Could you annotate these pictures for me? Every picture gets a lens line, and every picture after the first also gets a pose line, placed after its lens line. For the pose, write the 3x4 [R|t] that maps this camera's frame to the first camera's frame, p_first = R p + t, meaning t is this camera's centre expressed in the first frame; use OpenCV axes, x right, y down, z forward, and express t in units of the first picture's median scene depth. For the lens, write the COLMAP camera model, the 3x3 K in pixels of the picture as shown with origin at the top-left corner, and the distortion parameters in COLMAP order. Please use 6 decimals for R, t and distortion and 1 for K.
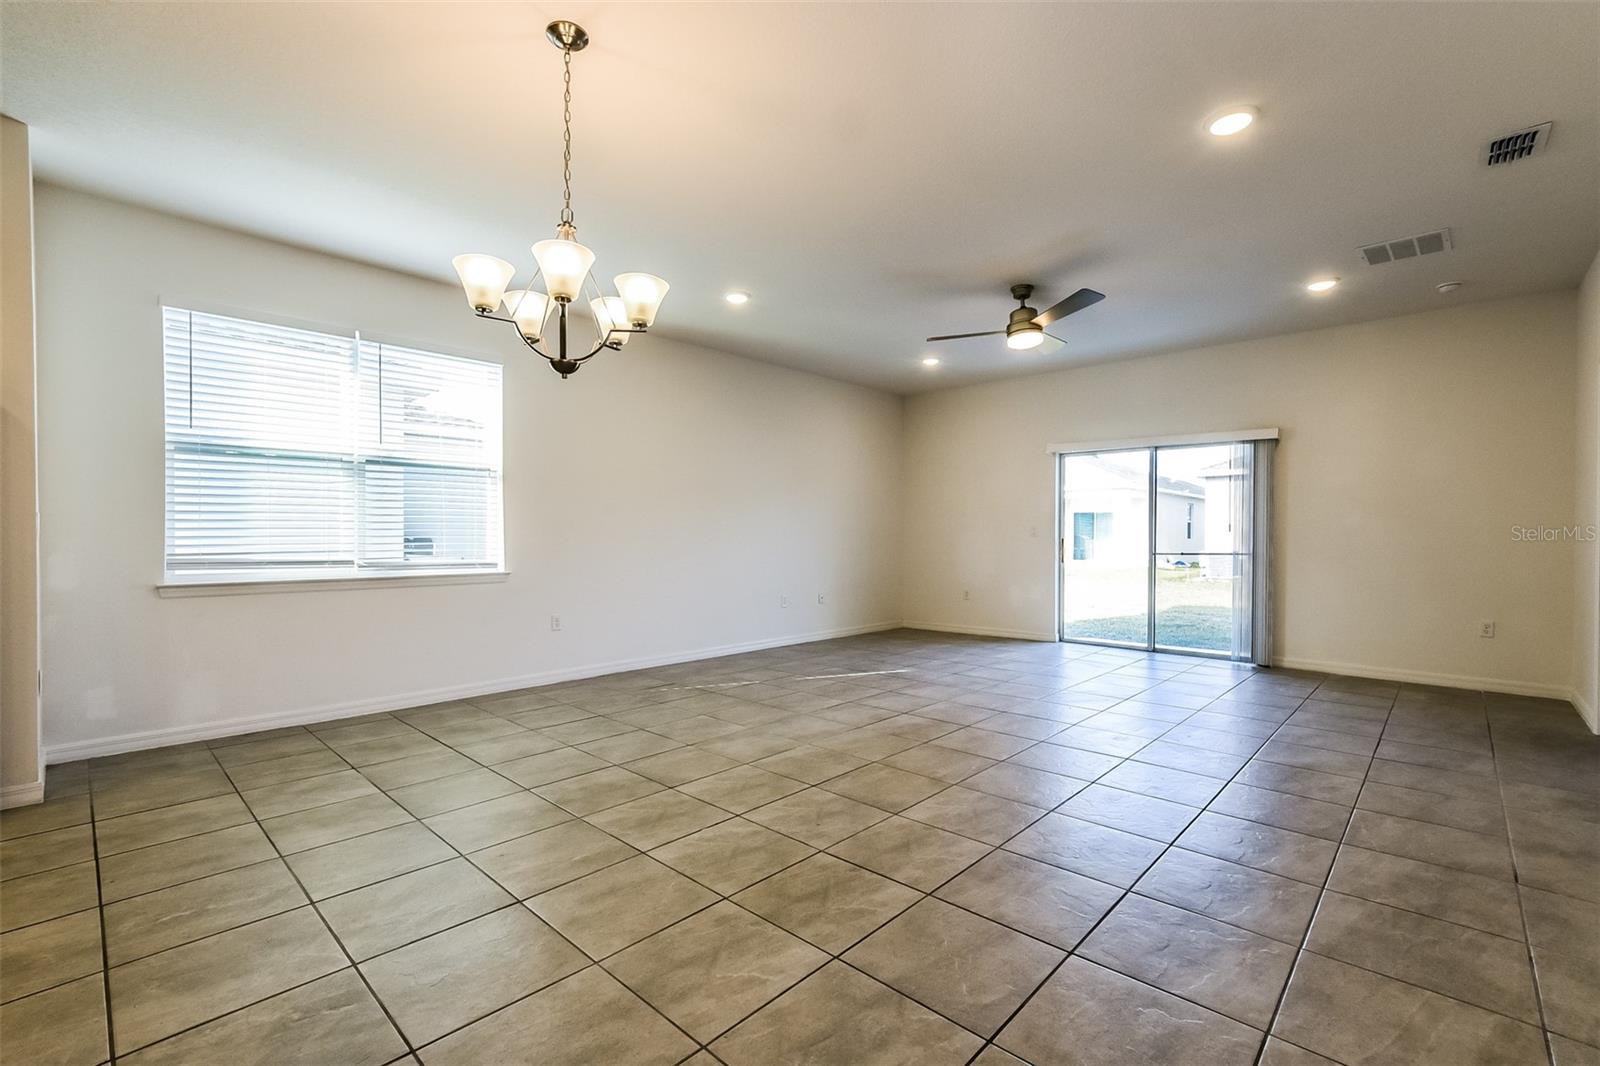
lens RADIAL K [[711.8, 0, 800.0], [0, 711.8, 533.0], [0, 0, 1]] dist [-0.035804, 0.010827]
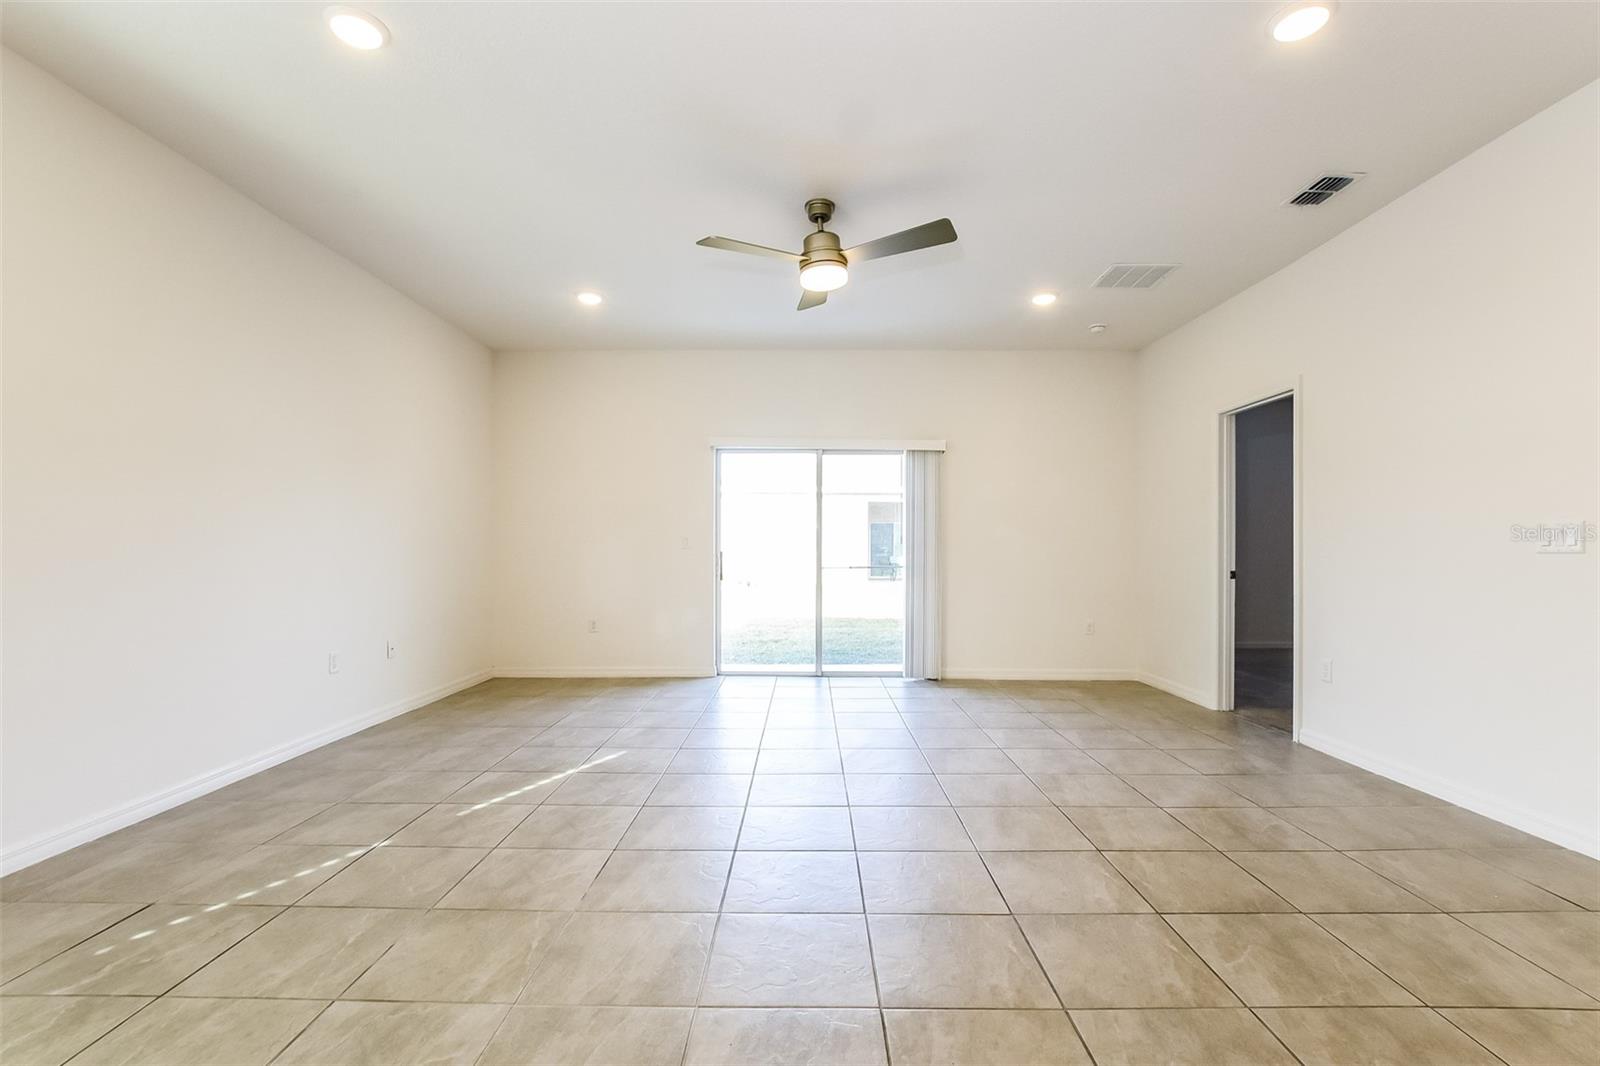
lens RADIAL K [[711.8, 0, 800.0], [0, 711.8, 533.0], [0, 0, 1]] dist [-0.035804, 0.010827]
pose [[0.728685, 0.016852, 0.684642, -0.162760], [-0.004892, 0.999800, -0.019403, 0.003530], [-0.684832, 0.010789, 0.728621, 0.406428]]
